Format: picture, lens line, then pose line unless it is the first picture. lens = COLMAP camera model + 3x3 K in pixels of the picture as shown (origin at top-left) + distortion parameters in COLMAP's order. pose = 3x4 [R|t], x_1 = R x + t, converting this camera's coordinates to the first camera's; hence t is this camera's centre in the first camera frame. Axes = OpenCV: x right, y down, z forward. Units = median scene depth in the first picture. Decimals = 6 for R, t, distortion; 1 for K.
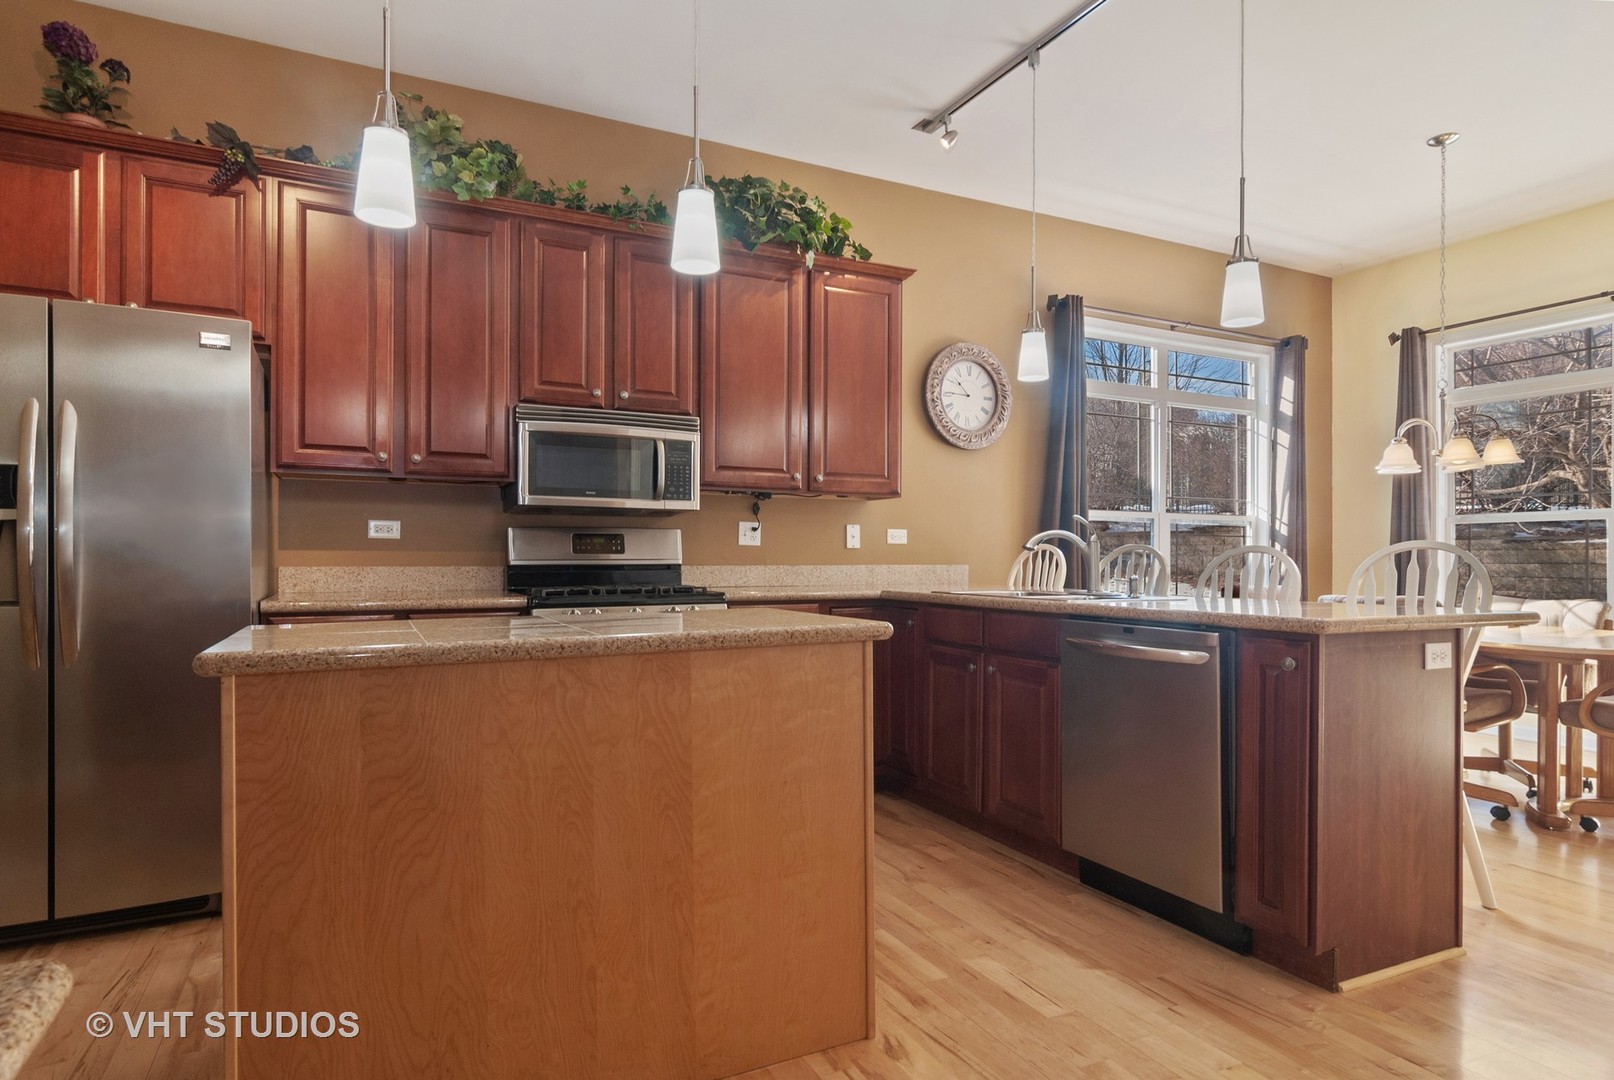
lens RADIAL K [[887.5, 0, 790.7], [0, 887.5, 556.5], [0, 0, 1]] dist [-0.001316, 0.000442]
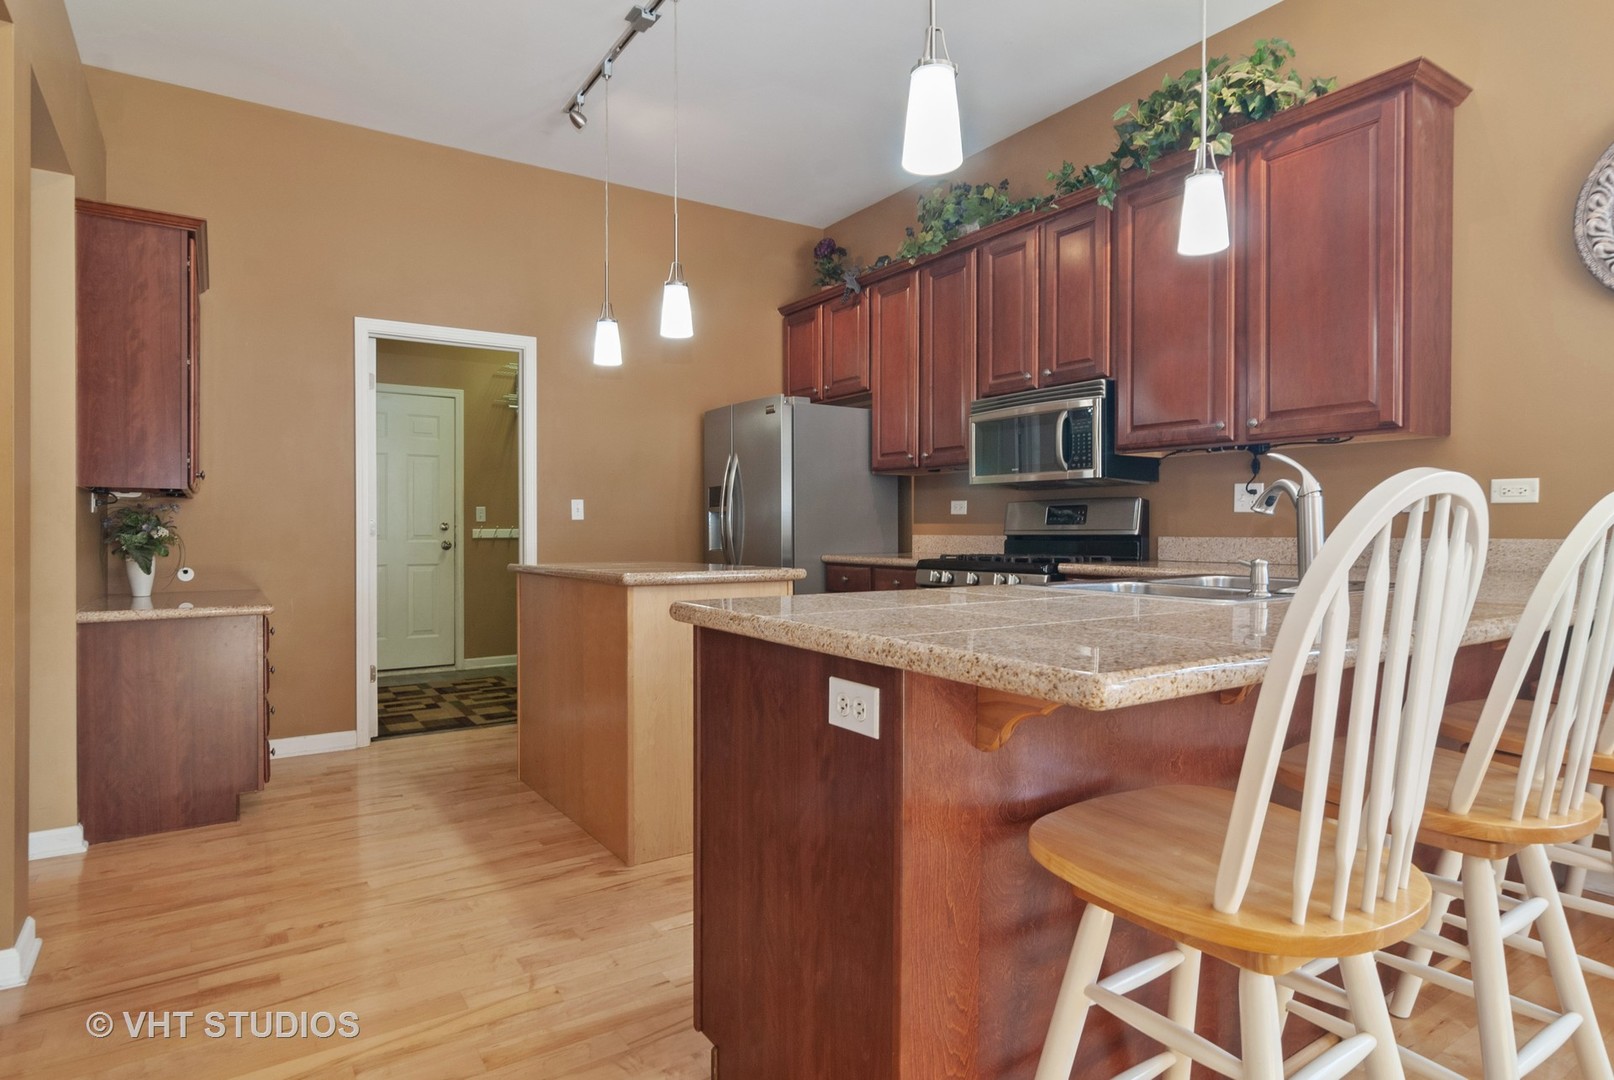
lens RADIAL K [[885.3, 0, 804.7], [0, 885.3, 535.1], [0, 0, 1]] dist [-0.003203, -0.000276]
pose [[0.135382, 0.004448, -0.990784, 0.785294], [0.002242, 0.999986, 0.004795, 0.003640], [0.990791, -0.002871, 0.135370, 0.560810]]
